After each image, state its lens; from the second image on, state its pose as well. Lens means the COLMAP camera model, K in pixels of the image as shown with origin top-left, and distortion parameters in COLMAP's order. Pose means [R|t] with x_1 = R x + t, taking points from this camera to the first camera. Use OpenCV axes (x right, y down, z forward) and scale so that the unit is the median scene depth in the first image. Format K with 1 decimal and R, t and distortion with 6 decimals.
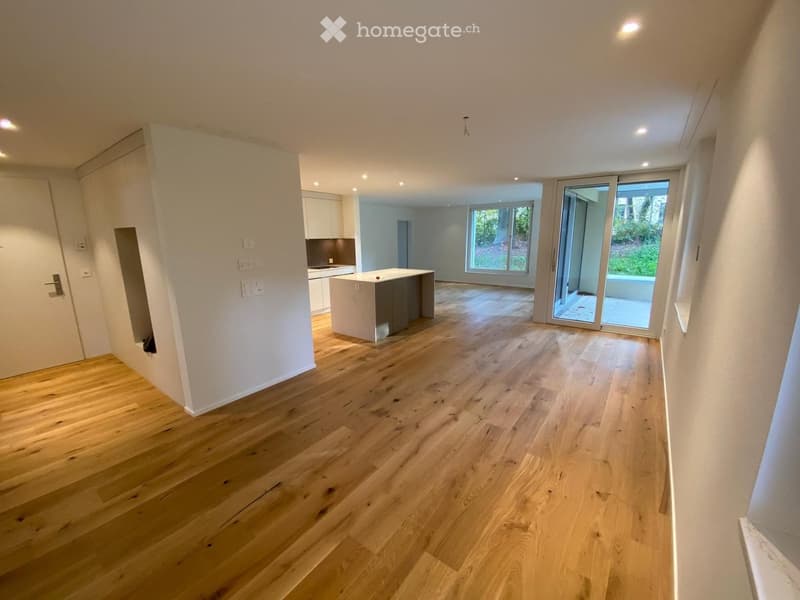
lens RADIAL K [[325.7, 0, 389.1], [0, 325.7, 299.5], [0, 0, 1]] dist [-0.025003, -0.004707]
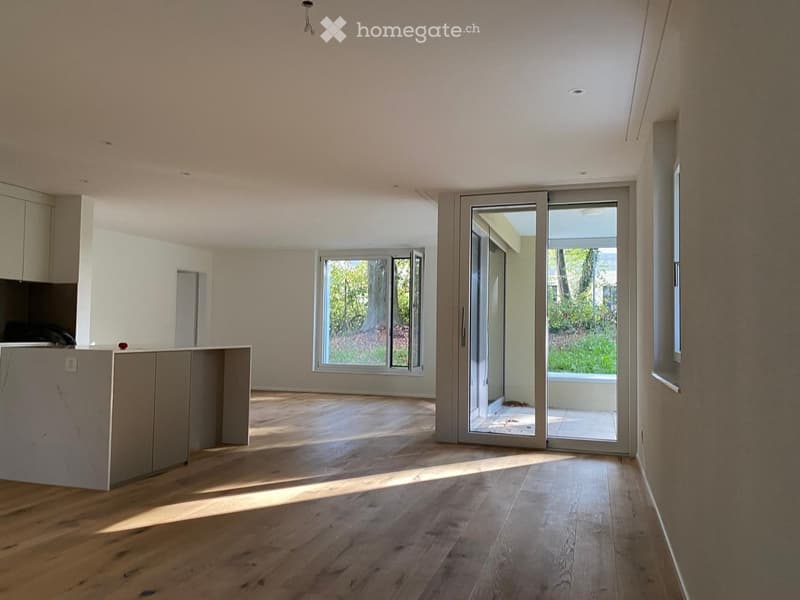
lens RADIAL K [[611.7, 0, 397.8], [0, 611.7, 301.6], [0, 0, 1]] dist [0.031316, -0.028114]
pose [[0.933379, 0.046226, 0.355904, 0.014024], [0.042720, 0.970310, -0.238062, 0.092657], [-0.356342, 0.237406, 0.903692, 0.052352]]
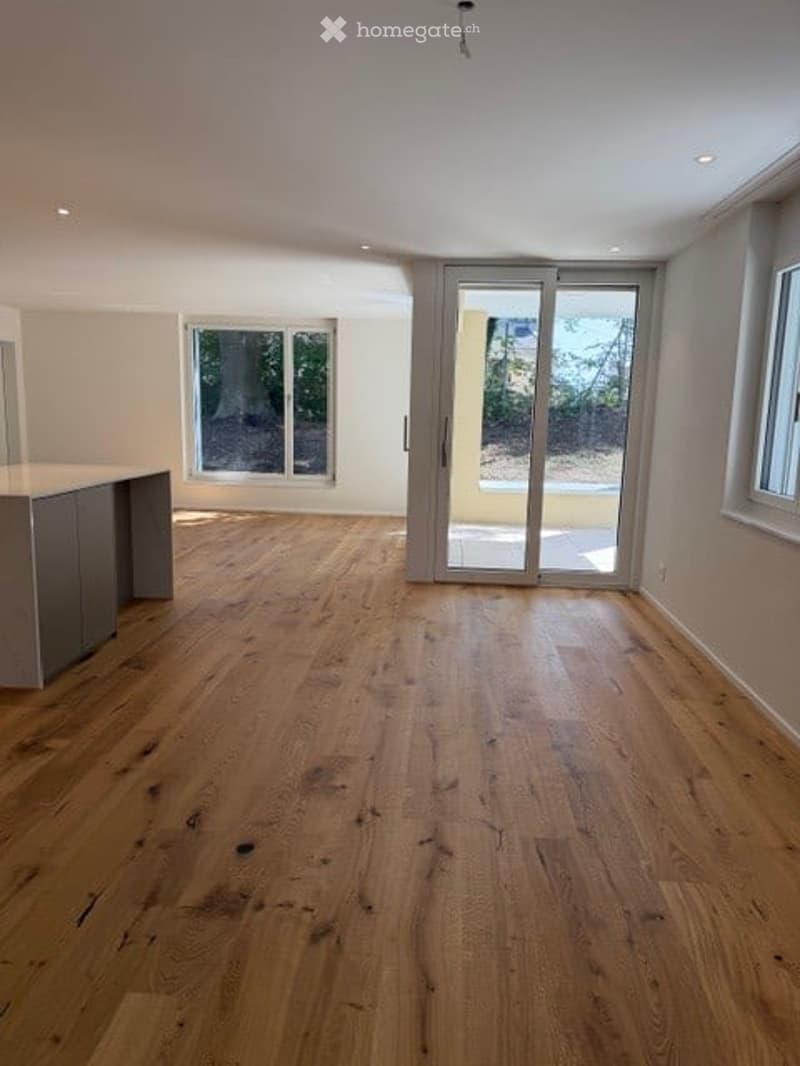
lens RADIAL K [[752.4, 0, 410.1], [0, 752.4, 532.5], [0, 0, 1]] dist [0.034455, -0.044813]
pose [[0.813656, -0.055737, 0.578669, -0.158003], [0.077664, 0.996892, -0.013183, 0.017247], [-0.576136, 0.055669, 0.815456, 0.184048]]
